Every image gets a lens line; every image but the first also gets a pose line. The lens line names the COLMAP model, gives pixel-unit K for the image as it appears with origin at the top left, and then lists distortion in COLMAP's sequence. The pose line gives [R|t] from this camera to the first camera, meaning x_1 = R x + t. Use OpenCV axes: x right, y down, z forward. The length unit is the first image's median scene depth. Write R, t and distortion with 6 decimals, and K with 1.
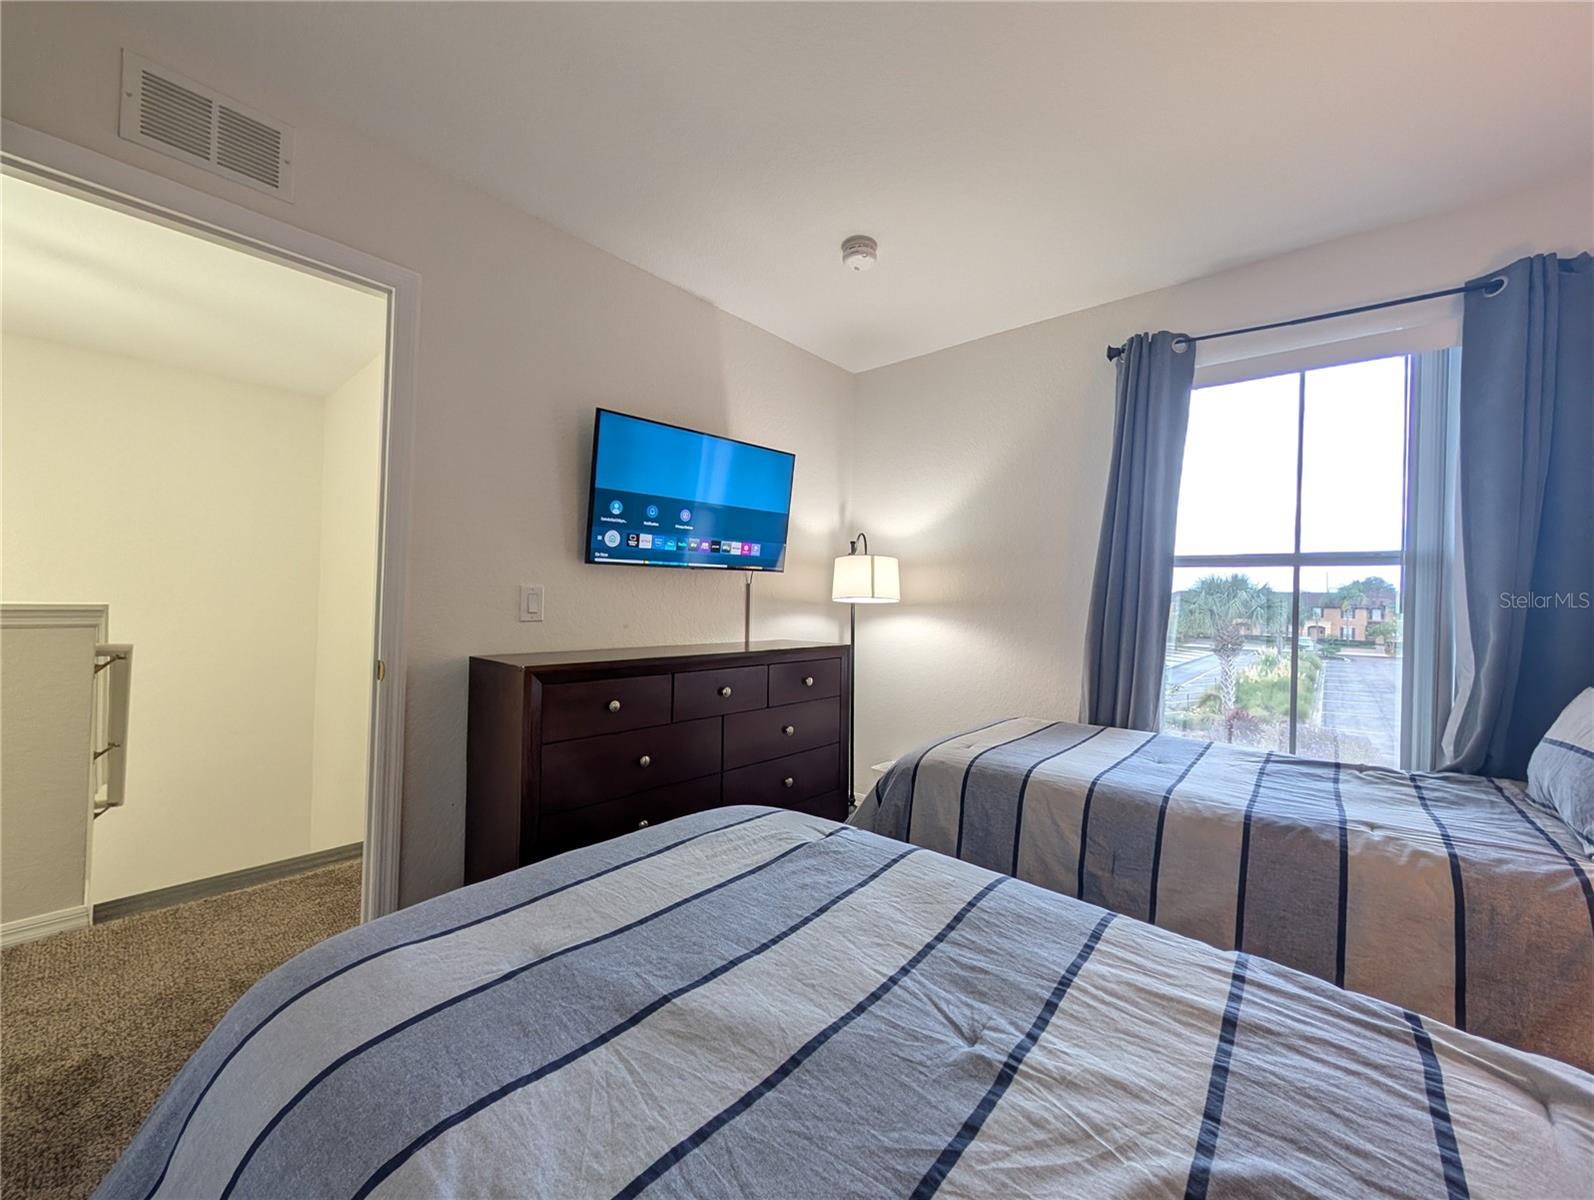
lens RADIAL K [[608.6, 0, 802.4], [0, 608.6, 589.6], [0, 0, 1]] dist [-0.001416, 0.000530]
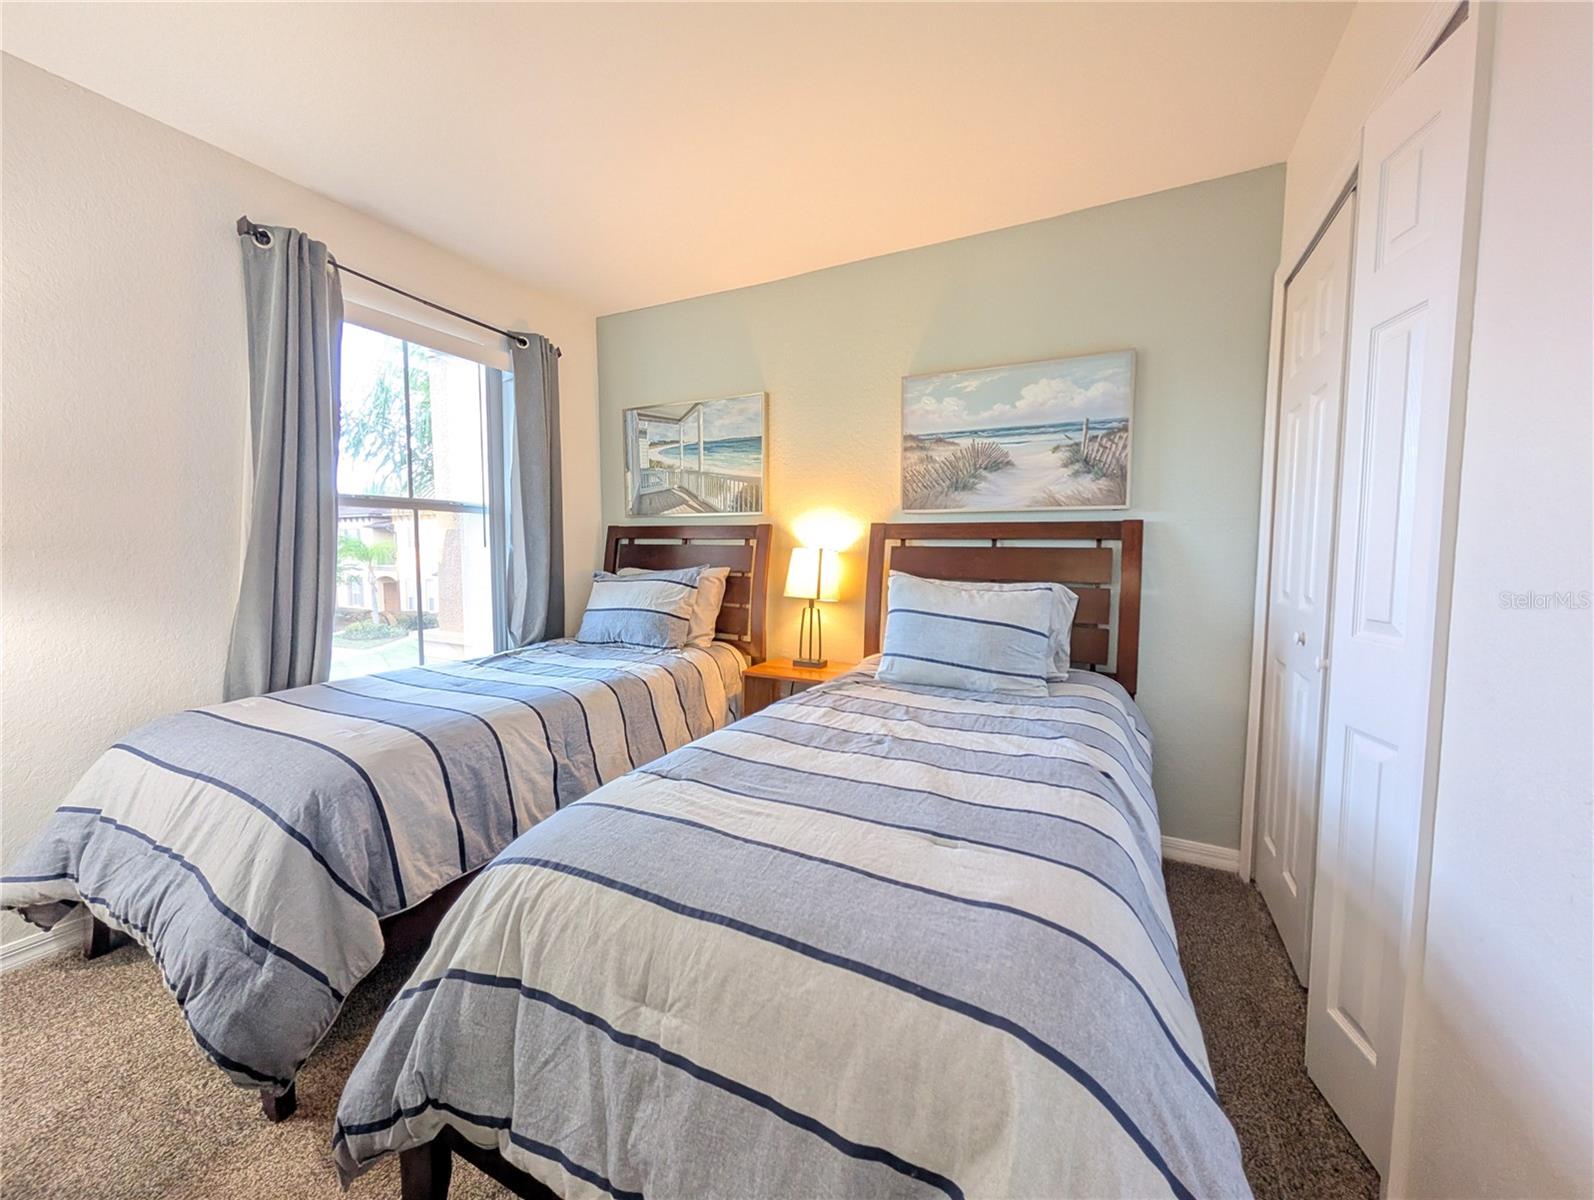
lens RADIAL K [[608.6, 0, 802.9], [0, 608.6, 595.8], [0, 0, 1]] dist [-0.001416, 0.000530]
pose [[-0.251668, -0.104939, 0.962108, -1.259611], [-0.020502, 0.994459, 0.103104, -0.021339], [-0.967596, 0.006223, -0.252425, 1.313446]]
